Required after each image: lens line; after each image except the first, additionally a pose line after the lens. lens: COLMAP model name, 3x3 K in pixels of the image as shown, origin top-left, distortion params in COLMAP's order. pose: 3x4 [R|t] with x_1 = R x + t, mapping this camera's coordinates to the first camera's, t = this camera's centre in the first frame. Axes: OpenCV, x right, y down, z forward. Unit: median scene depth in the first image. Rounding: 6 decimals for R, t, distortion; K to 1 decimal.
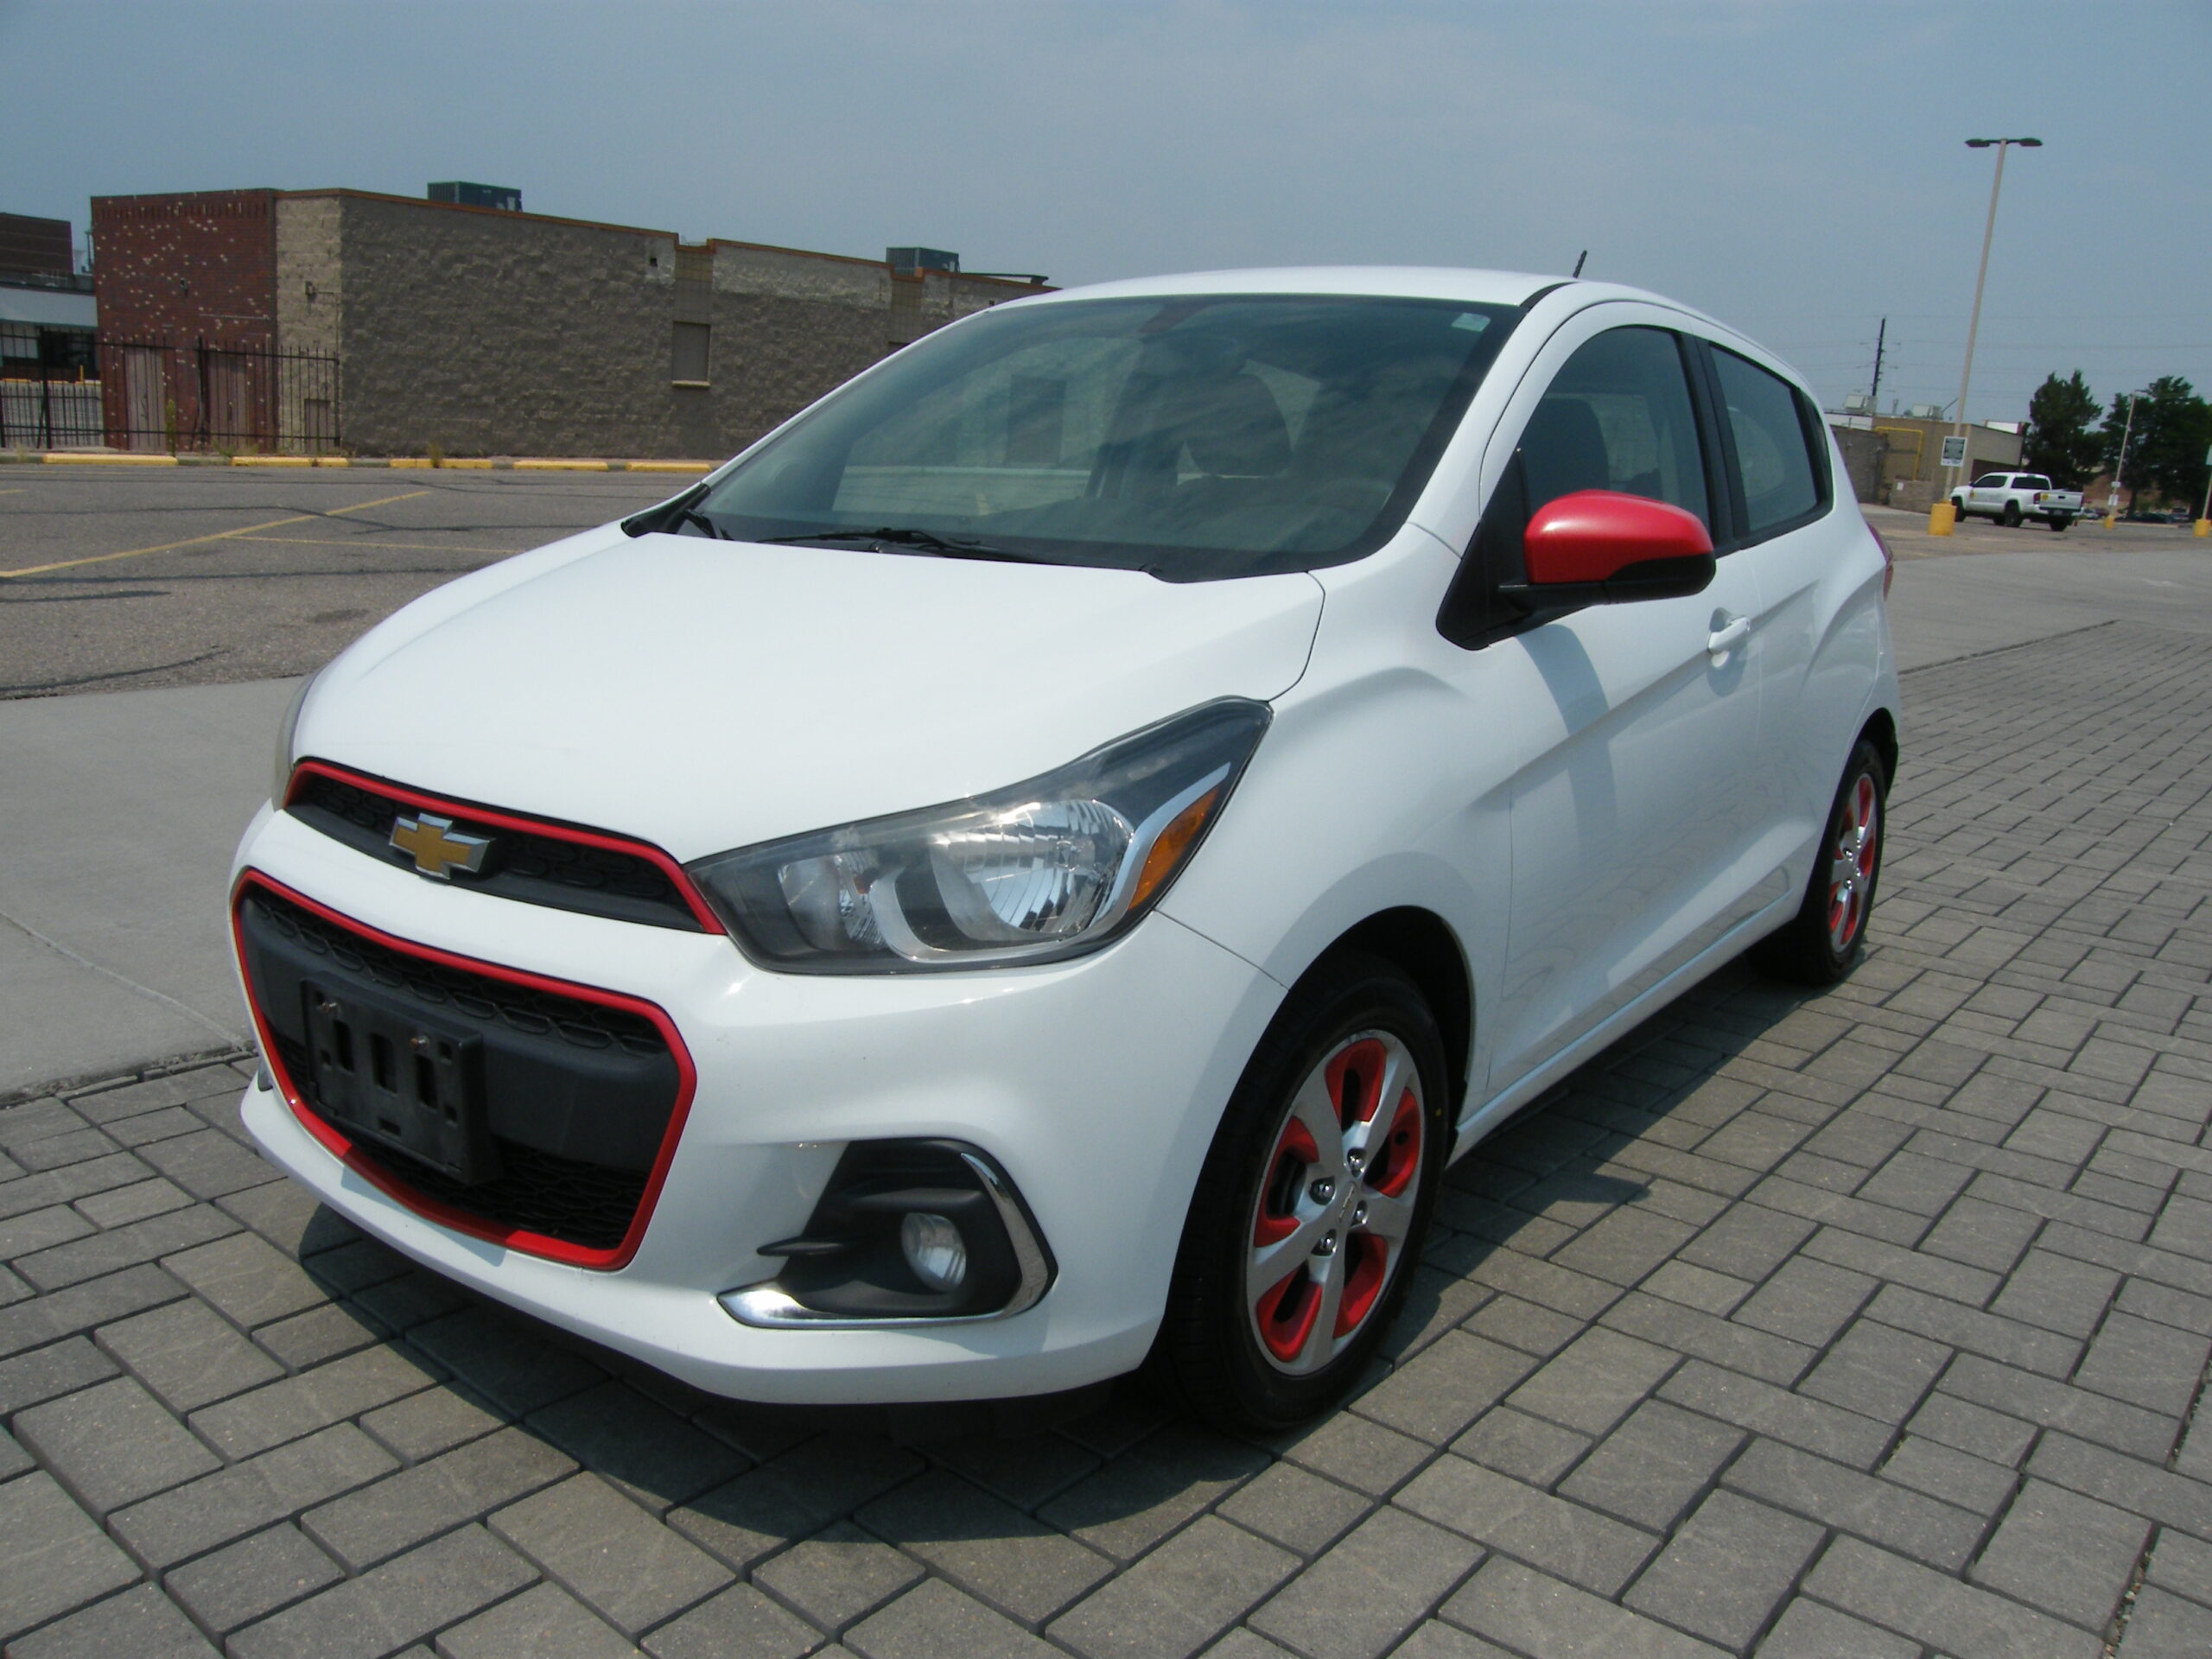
lens RADIAL K [[1749.4, 0, 1109.9], [0, 1749.4, 835.5], [0, 0, 1]] dist [-0.146814, 0.115168]
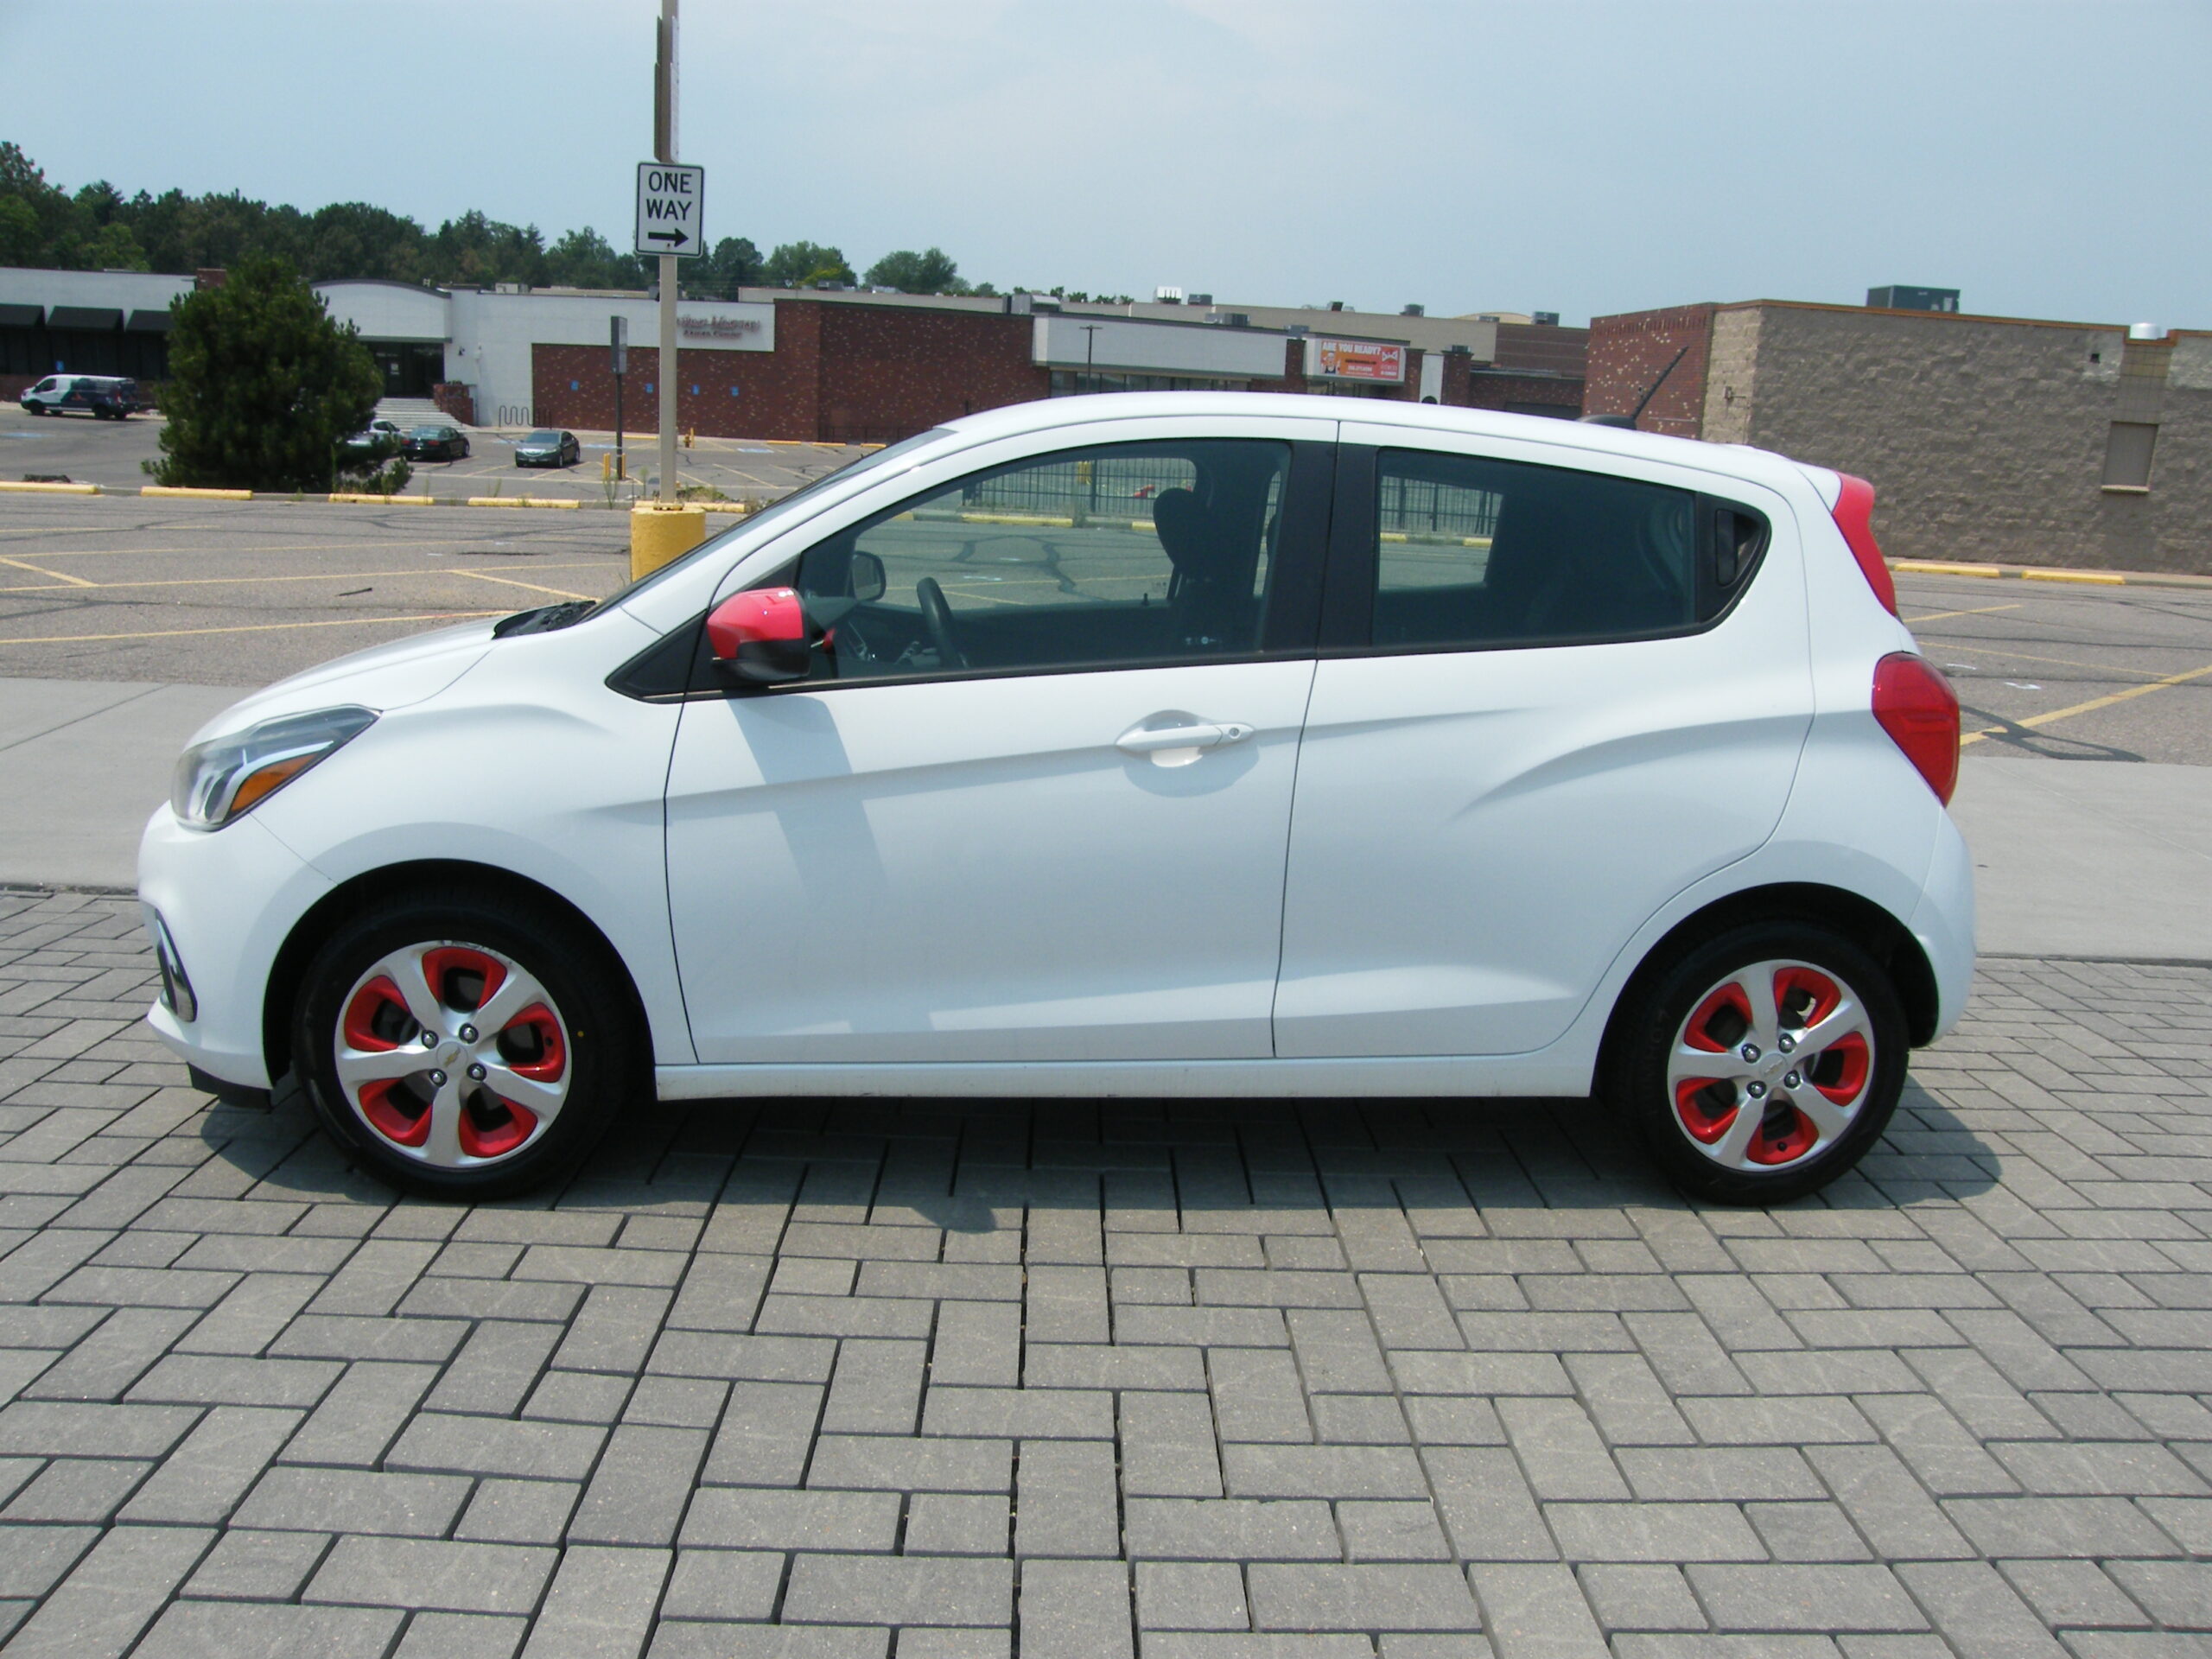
lens RADIAL K [[1749.4, 0, 1115.9], [0, 1749.4, 814.3], [0, 0, 1]] dist [-0.146814, 0.115168]
pose [[0.664493, 0.126415, -0.736525, 0.095137], [-0.175533, 0.984416, 0.010597, -0.006579], [0.726387, 0.122243, 0.676328, 0.023774]]
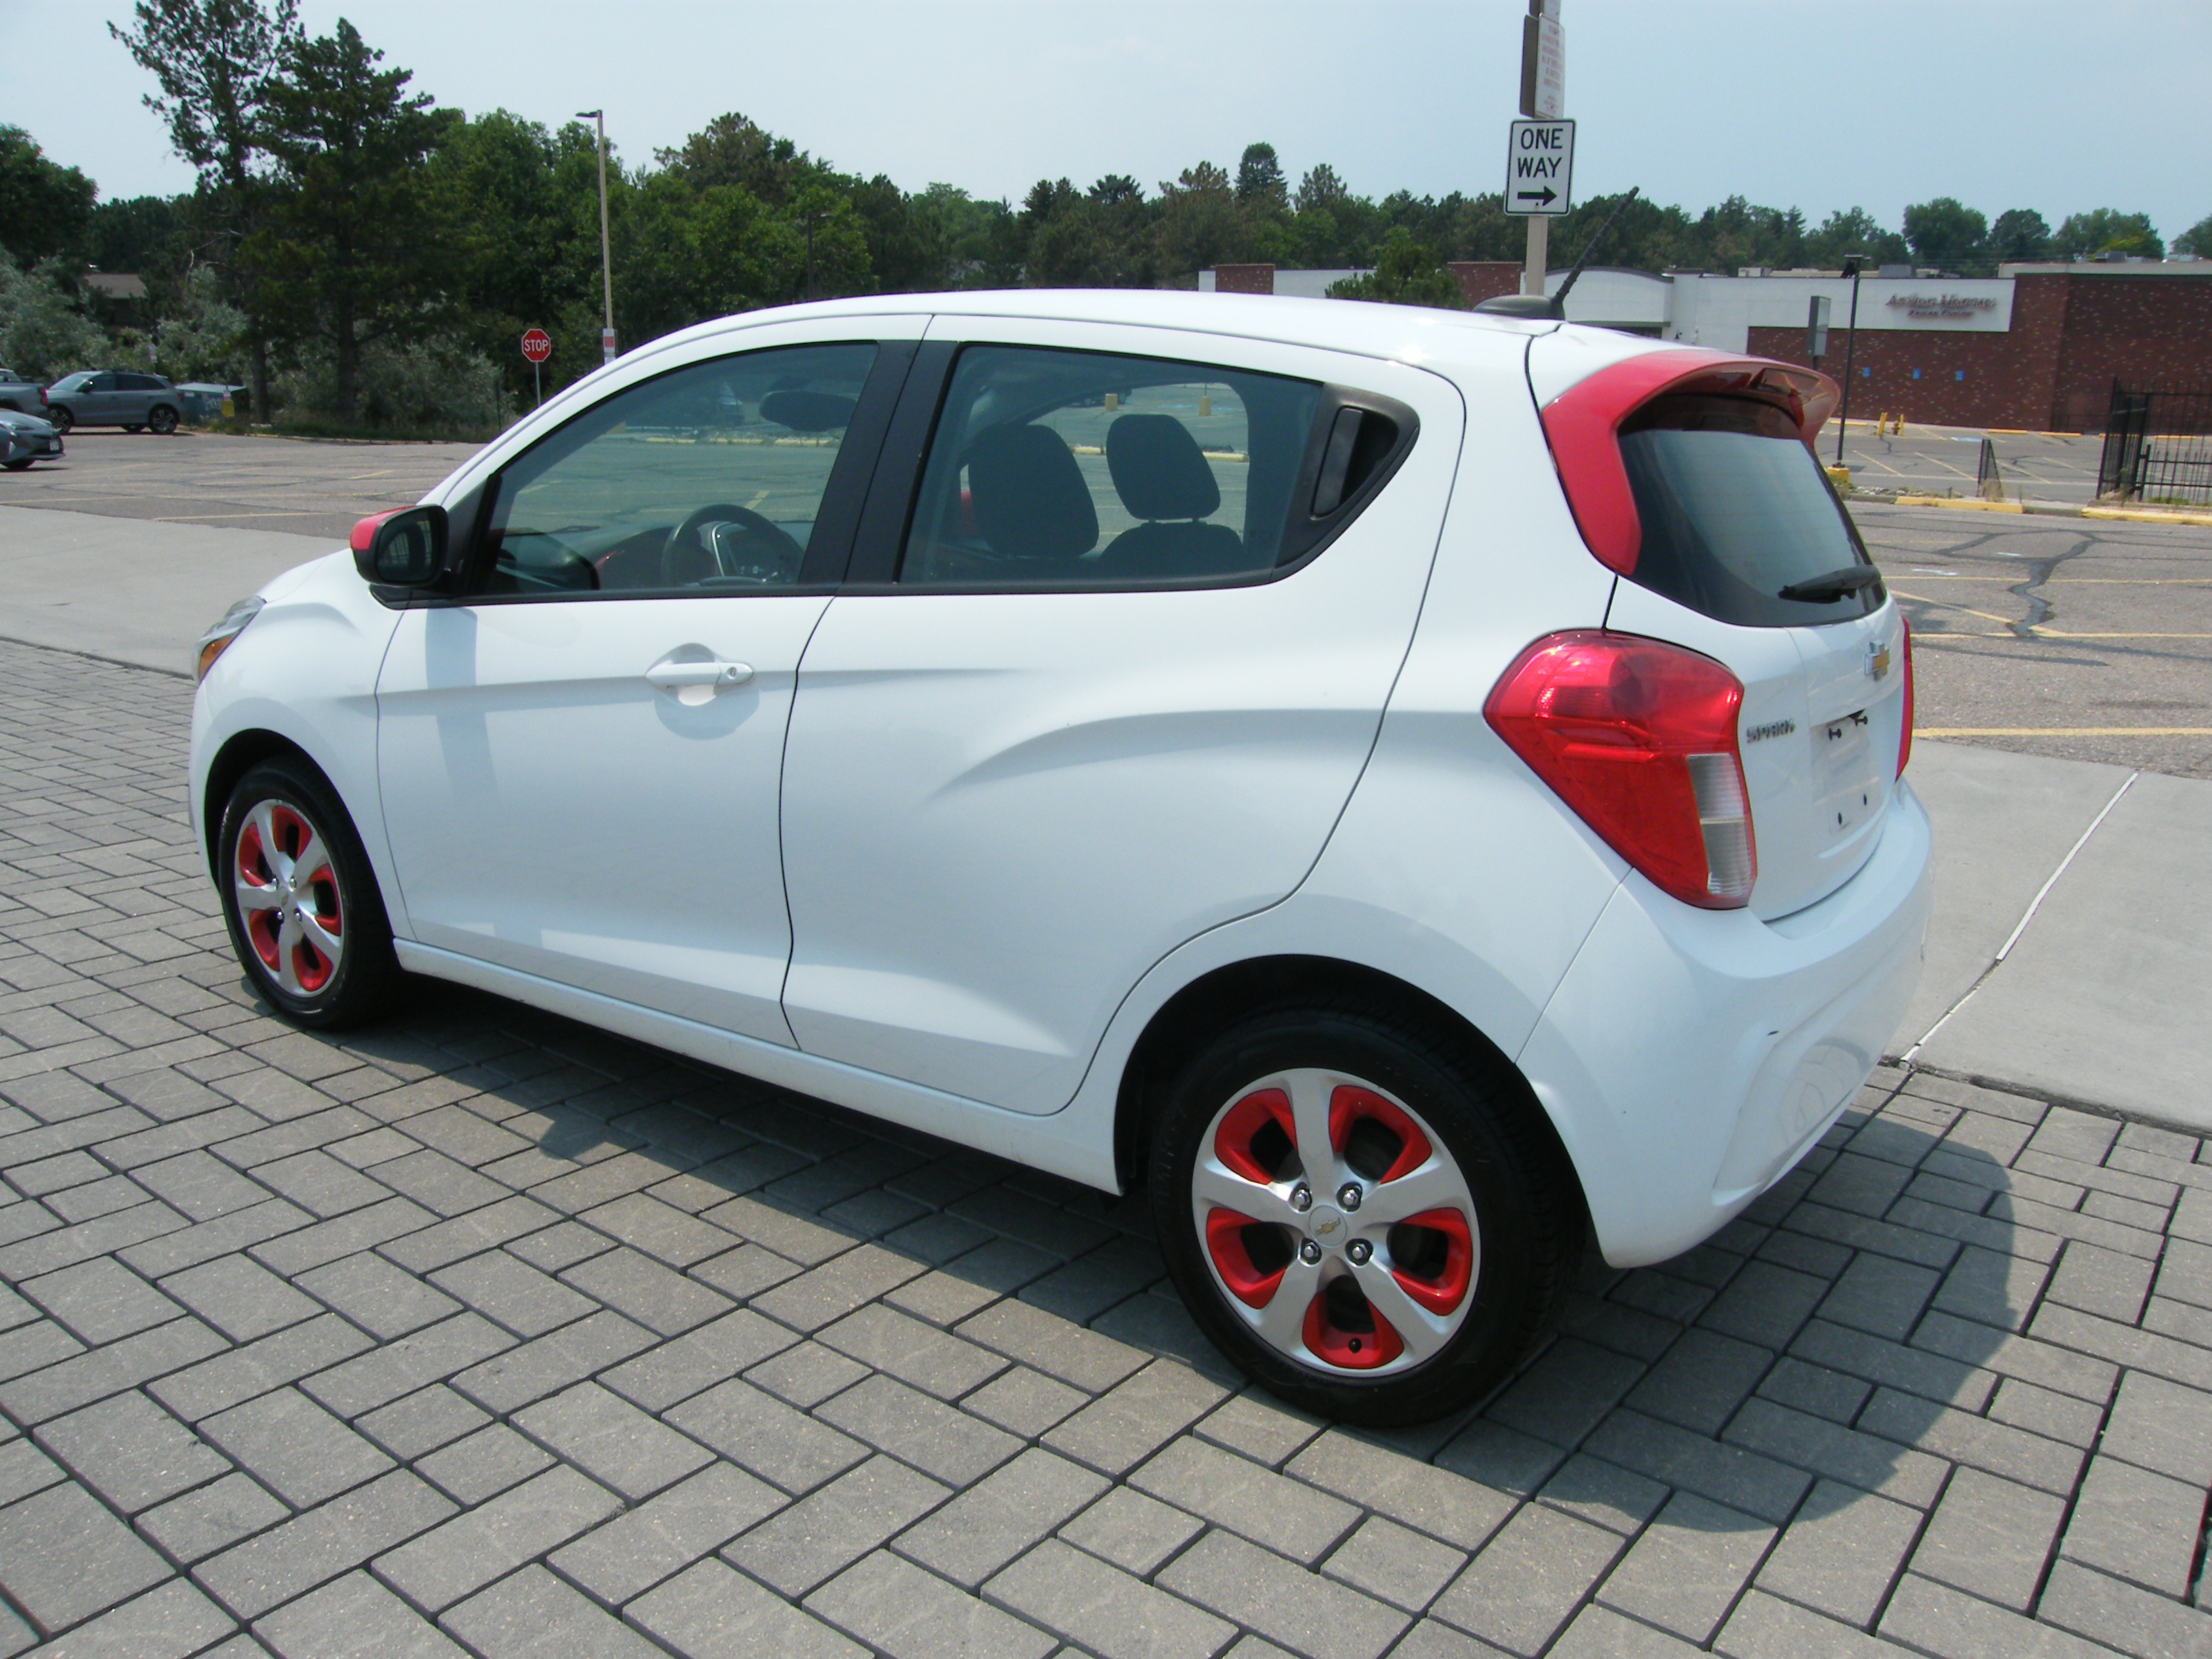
lens RADIAL K [[1749.4, 0, 1111.7], [0, 1749.4, 822.8], [0, 0, 1]] dist [-0.146814, 0.115168]
pose [[0.048781, 0.186222, -0.981296, 0.112474], [-0.245605, 0.954536, 0.168935, -0.021836], [0.968142, 0.232770, 0.092300, 0.098998]]
